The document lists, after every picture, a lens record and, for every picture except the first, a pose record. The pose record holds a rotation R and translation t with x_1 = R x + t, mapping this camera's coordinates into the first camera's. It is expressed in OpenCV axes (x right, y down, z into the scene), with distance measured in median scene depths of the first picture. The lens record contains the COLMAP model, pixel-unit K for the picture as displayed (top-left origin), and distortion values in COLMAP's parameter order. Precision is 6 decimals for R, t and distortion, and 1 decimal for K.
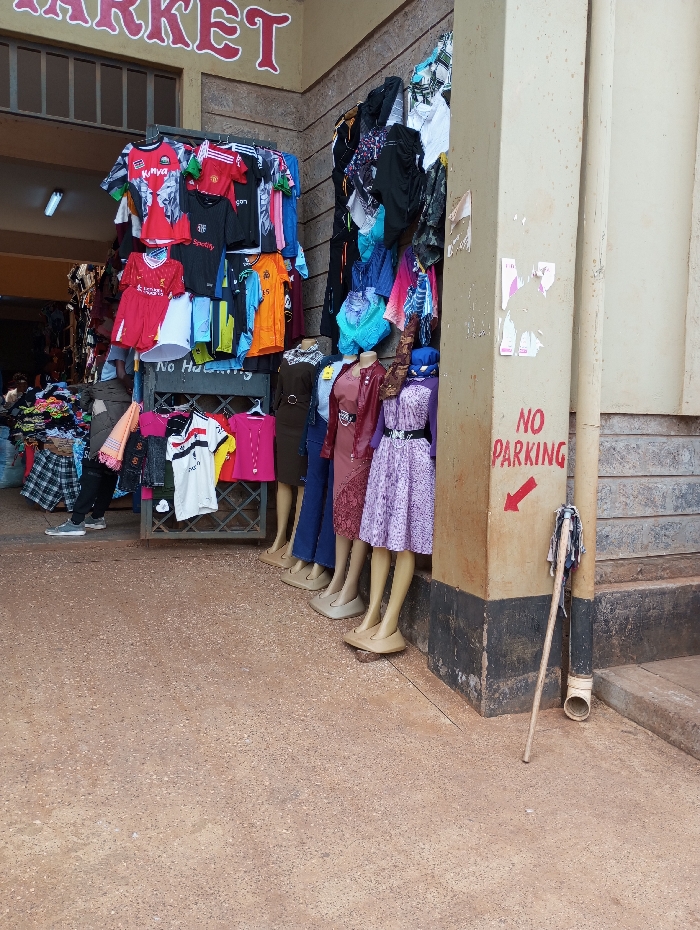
lens RADIAL K [[764.1, 0, 355.1], [0, 764.1, 469.5], [0, 0, 1]] dist [0.027377, -0.003429]
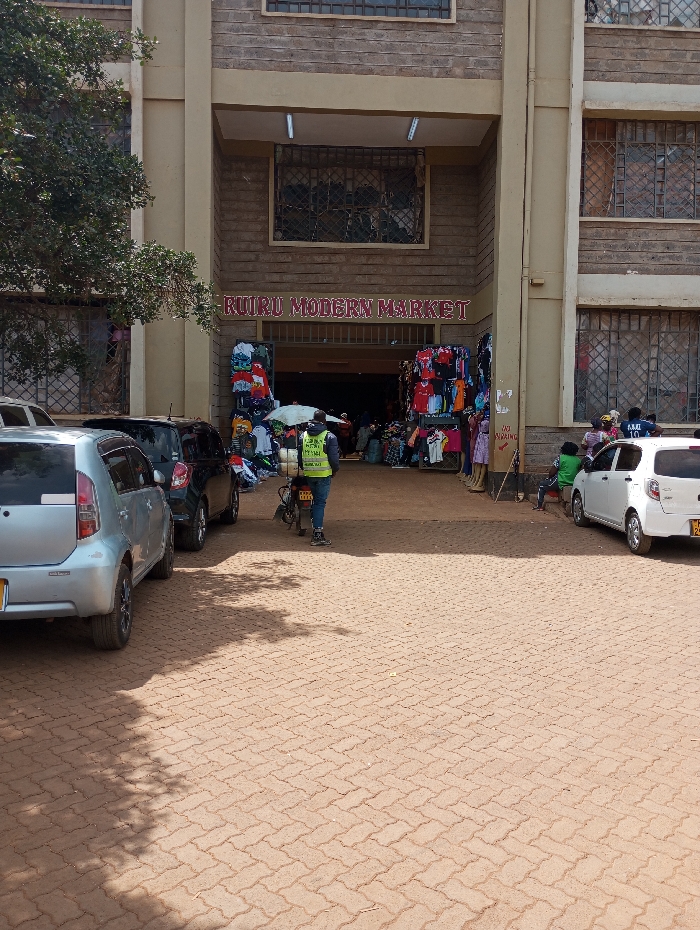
lens RADIAL K [[764.1, 0, 350.1], [0, 764.1, 467.6], [0, 0, 1]] dist [0.027377, -0.003429]
pose [[0.915241, 0.002590, -0.402899, 0.762383], [-0.020975, 0.998930, -0.041226, 0.226536], [0.402361, 0.046182, 0.914315, -2.096382]]
